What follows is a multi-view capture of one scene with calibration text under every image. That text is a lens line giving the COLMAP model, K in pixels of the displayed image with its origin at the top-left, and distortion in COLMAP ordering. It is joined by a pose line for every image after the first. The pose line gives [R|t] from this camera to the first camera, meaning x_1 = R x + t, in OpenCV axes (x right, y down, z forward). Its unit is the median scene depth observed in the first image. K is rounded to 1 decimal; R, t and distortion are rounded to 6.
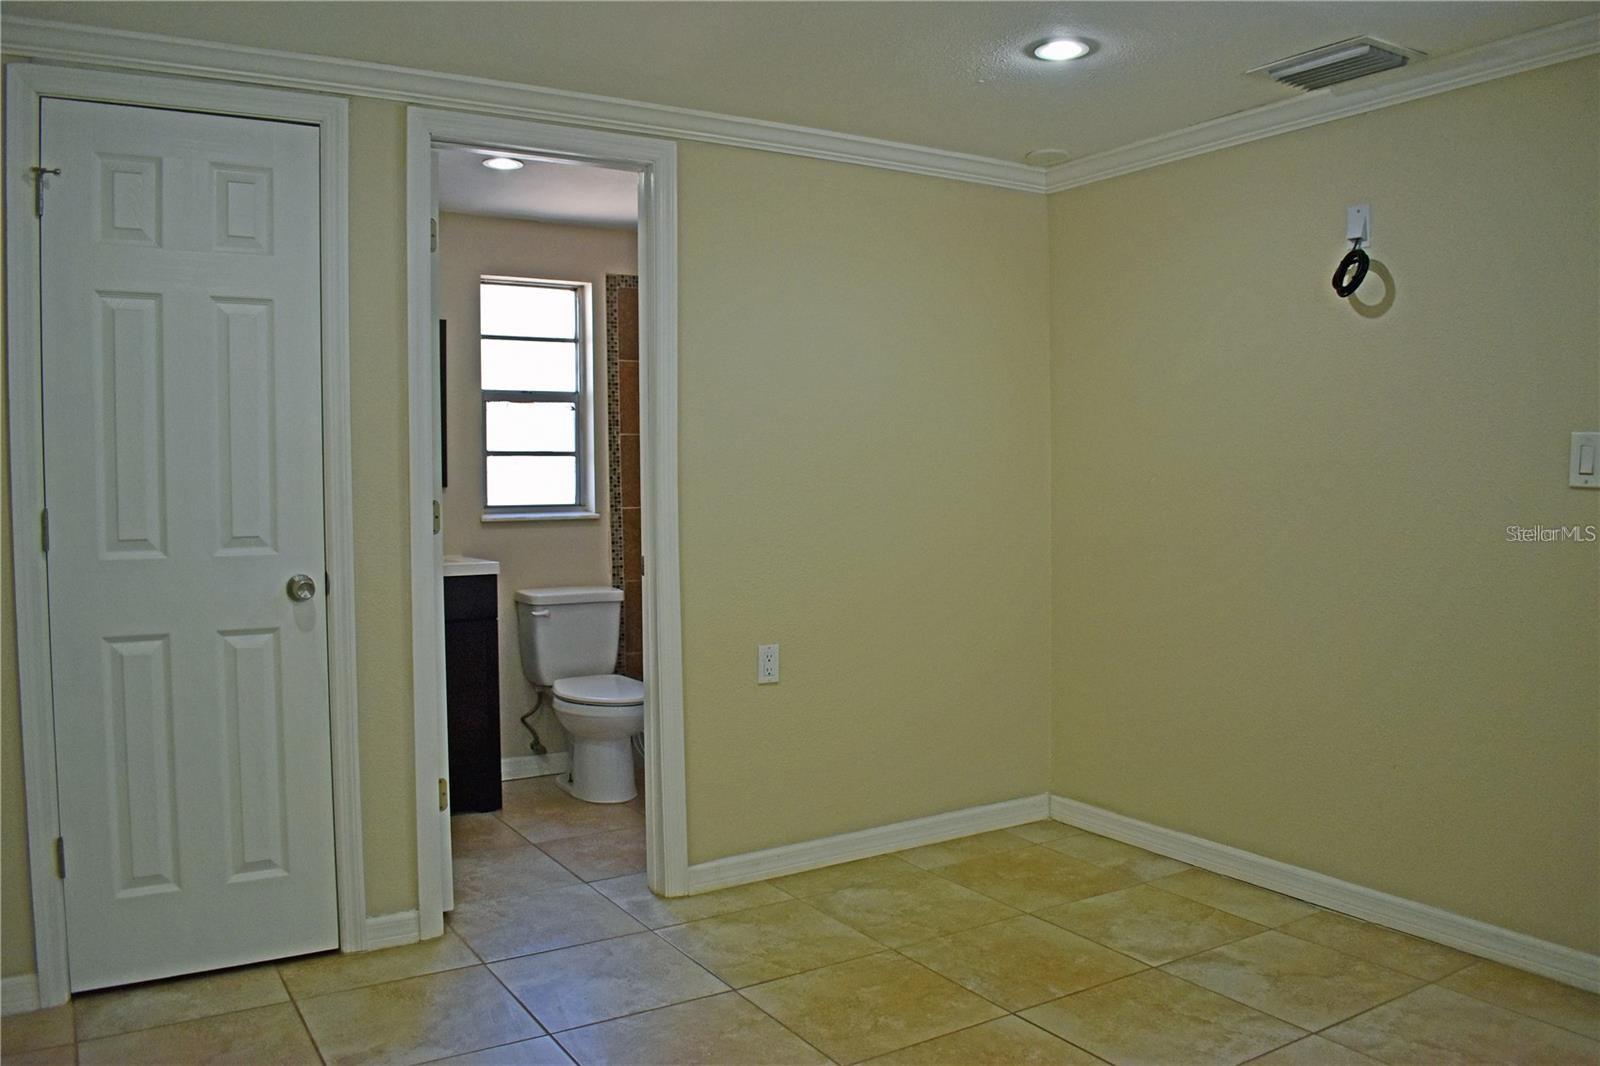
lens RADIAL K [[1261.8, 0, 813.1], [0, 1261.8, 537.8], [0, 0, 1]] dist [-0.088395, 0.008861]
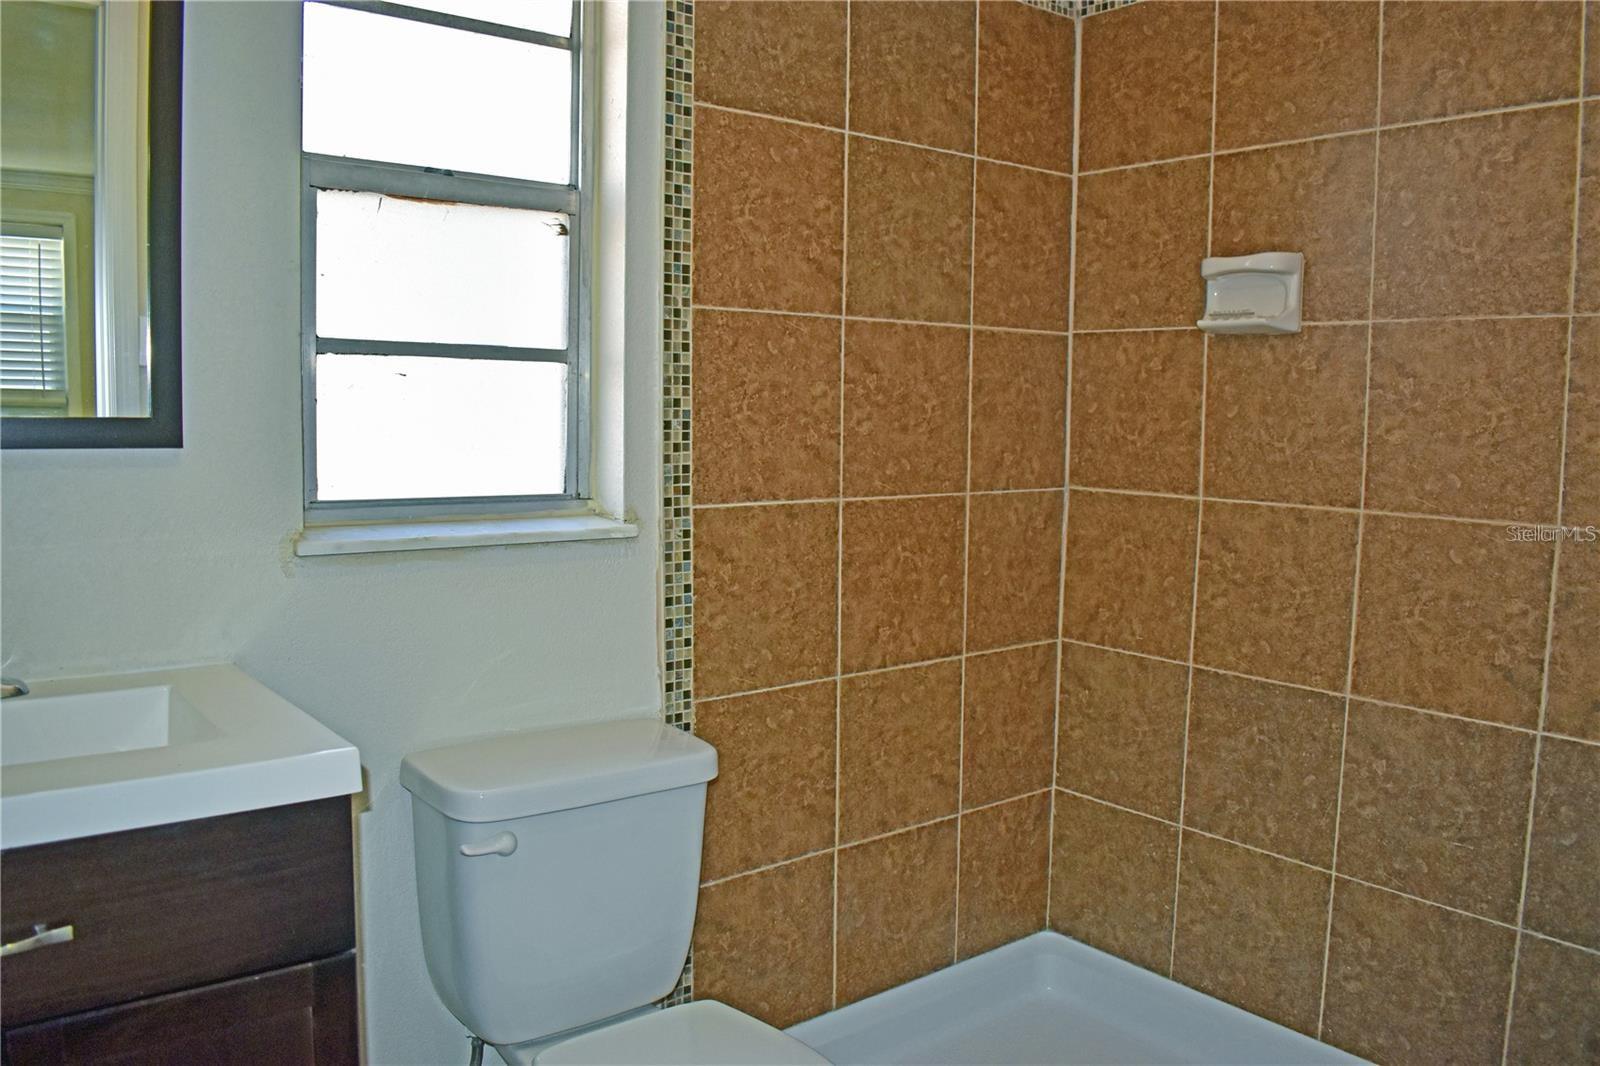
lens RADIAL K [[1261.8, 0, 797.5], [0, 1261.8, 528.9], [0, 0, 1]] dist [-0.088395, 0.008861]
pose [[0.993767, 0.019019, 0.109845, -0.198146], [-0.025243, 0.998137, 0.055548, -0.047319], [-0.108584, -0.057975, 0.992395, 0.771614]]
